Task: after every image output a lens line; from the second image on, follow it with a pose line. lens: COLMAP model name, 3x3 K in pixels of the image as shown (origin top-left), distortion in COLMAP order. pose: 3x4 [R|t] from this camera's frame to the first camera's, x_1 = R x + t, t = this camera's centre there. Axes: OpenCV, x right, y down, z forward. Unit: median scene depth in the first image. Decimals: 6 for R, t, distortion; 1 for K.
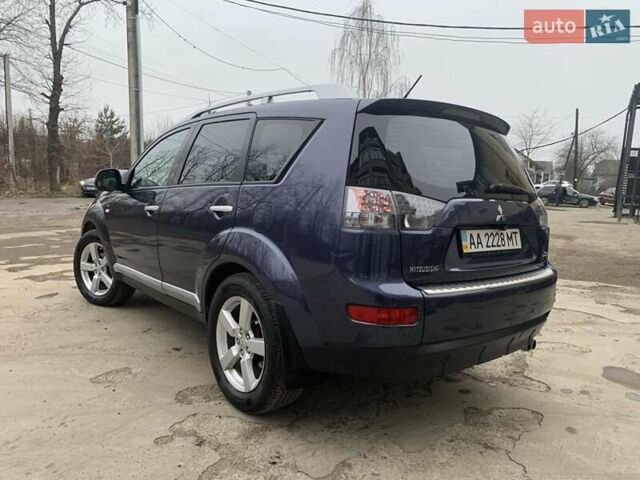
lens RADIAL K [[488.2, 0, 318.4], [0, 488.2, 242.5], [0, 0, 1]] dist [0.020613, -0.013674]
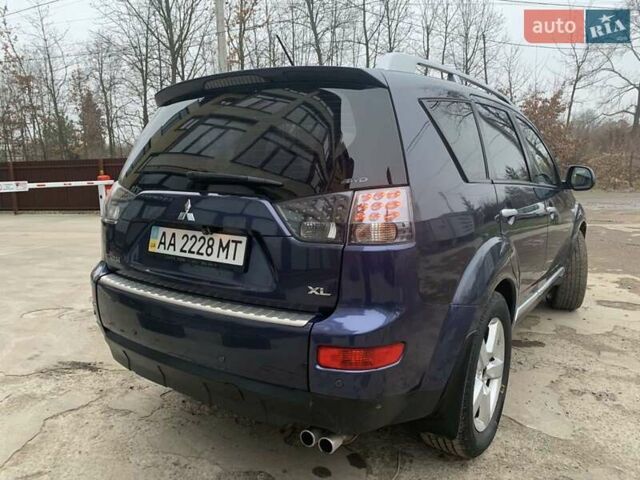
lens RADIAL K [[488.2, 0, 318.4], [0, 488.2, 242.5], [0, 0, 1]] dist [0.020613, -0.013674]
pose [[0.269192, 0.096007, -0.958289, 1.042269], [-0.100081, 0.992420, 0.071313, -0.075635], [0.957872, 0.076710, 0.276760, 0.874259]]
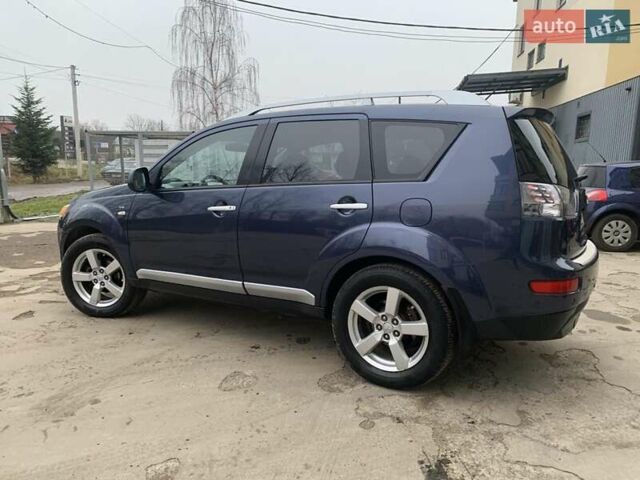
lens RADIAL K [[488.2, 0, 318.4], [0, 488.2, 242.5], [0, 0, 1]] dist [0.020613, -0.013674]
pose [[0.940282, -0.082682, 0.330202, -0.632969], [0.069847, 0.996275, 0.050569, -0.050166], [-0.333153, -0.024486, 0.942555, 0.025240]]
